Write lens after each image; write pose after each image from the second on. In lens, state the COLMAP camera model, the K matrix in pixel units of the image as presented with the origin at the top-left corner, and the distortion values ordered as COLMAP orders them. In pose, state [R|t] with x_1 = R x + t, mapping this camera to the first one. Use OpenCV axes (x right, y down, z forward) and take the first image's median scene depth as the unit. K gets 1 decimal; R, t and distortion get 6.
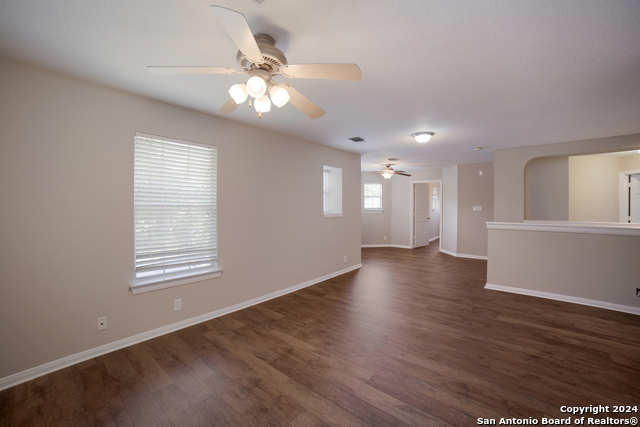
lens RADIAL K [[258.3, 0, 316.8], [0, 258.3, 207.3], [0, 0, 1]] dist [-0.106720, 0.038713]
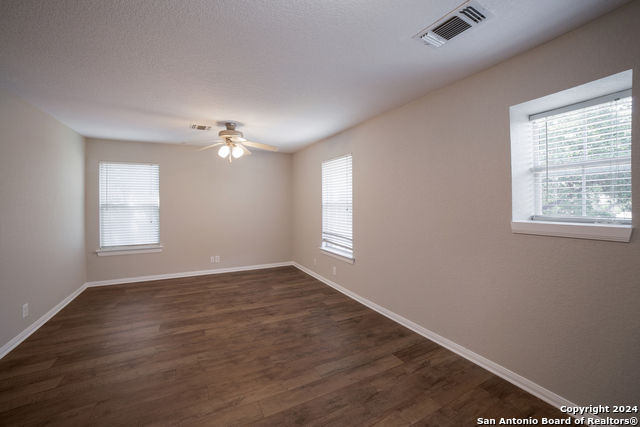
lens RADIAL K [[258.3, 0, 316.8], [0, 258.3, 207.3], [0, 0, 1]] dist [-0.106720, 0.038713]
pose [[-0.378924, 0.013937, -0.925323, 0.844768], [-0.002247, 0.999870, 0.015980, -0.006157], [0.925425, 0.008134, -0.378843, 1.426565]]
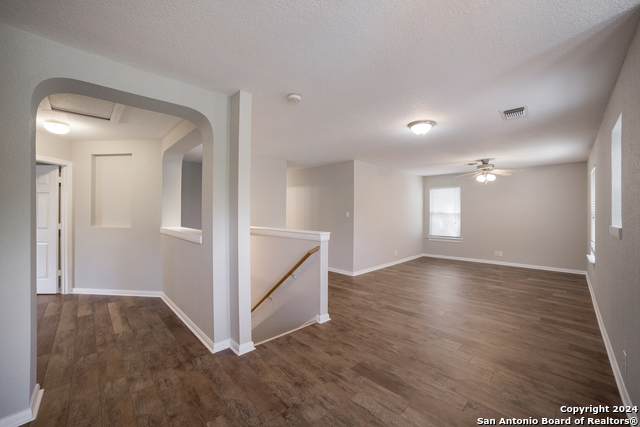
lens RADIAL K [[258.3, 0, 316.8], [0, 258.3, 207.3], [0, 0, 1]] dist [-0.106720, 0.038713]
pose [[-0.994425, -0.000952, 0.105439, 0.923200], [-0.002423, 0.999902, -0.013824, -0.007440], [-0.105416, -0.014002, -0.994330, 2.552027]]
